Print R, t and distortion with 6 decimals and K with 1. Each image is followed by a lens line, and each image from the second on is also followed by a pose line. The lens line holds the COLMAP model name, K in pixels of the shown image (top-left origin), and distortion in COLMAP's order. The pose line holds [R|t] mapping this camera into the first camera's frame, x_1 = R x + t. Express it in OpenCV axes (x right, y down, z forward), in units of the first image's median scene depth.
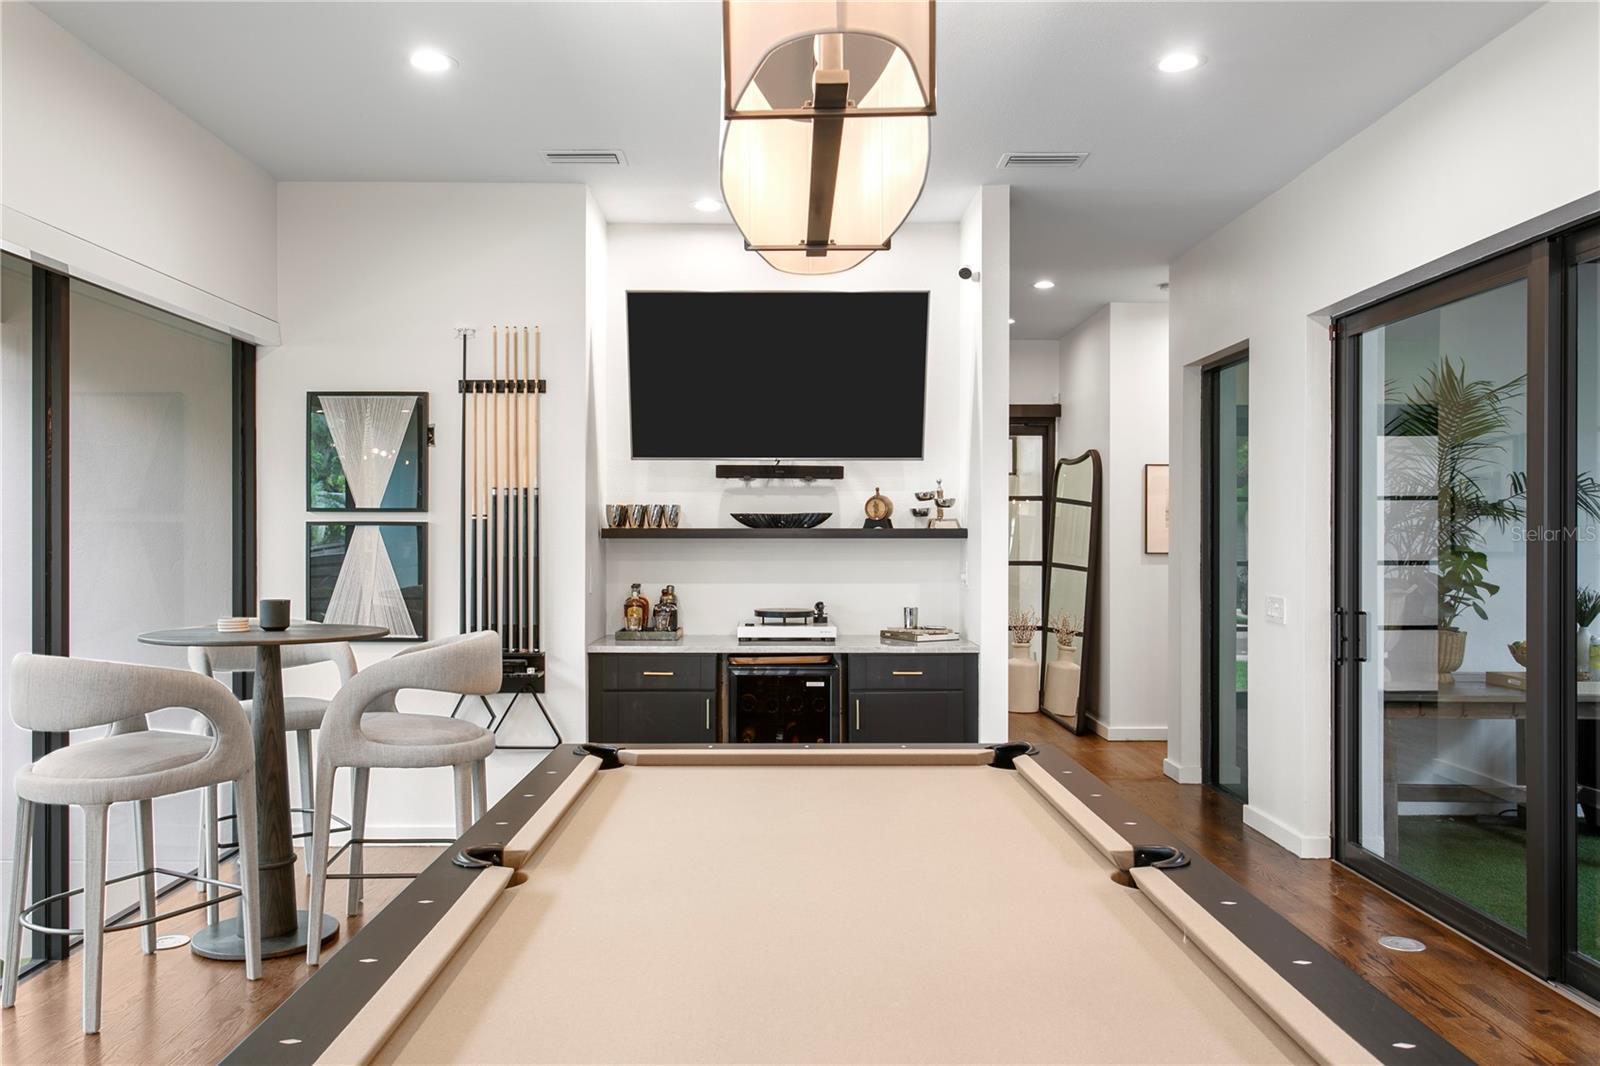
lens RADIAL K [[1262.5, 0, 797.7], [0, 1262.5, 531.9], [0, 0, 1]] dist [-0.004240, -0.001609]
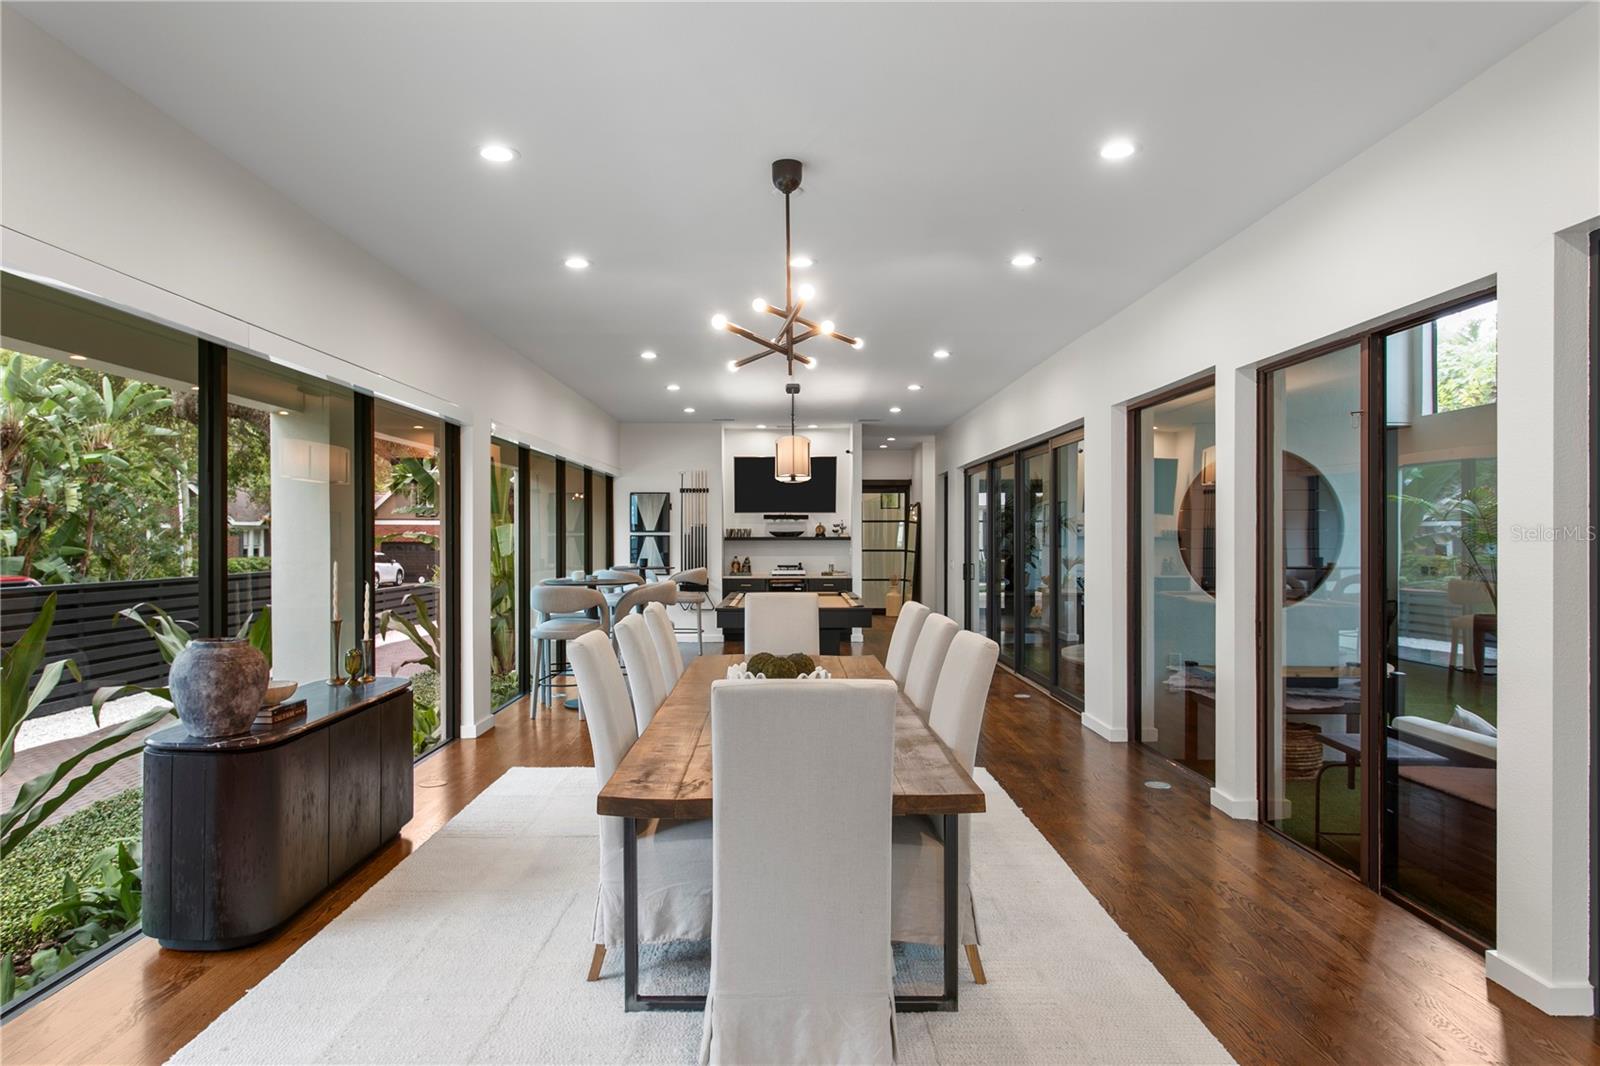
lens RADIAL K [[1051.4, 0, 799.7], [0, 1051.4, 537.2], [0, 0, 1]] dist [0.000573, 0.000050]
pose [[0.999985, -0.004440, -0.003209, 0.024959], [0.004428, 0.999982, -0.003973, 0.007613], [0.003226, 0.003959, 0.999987, -1.416020]]
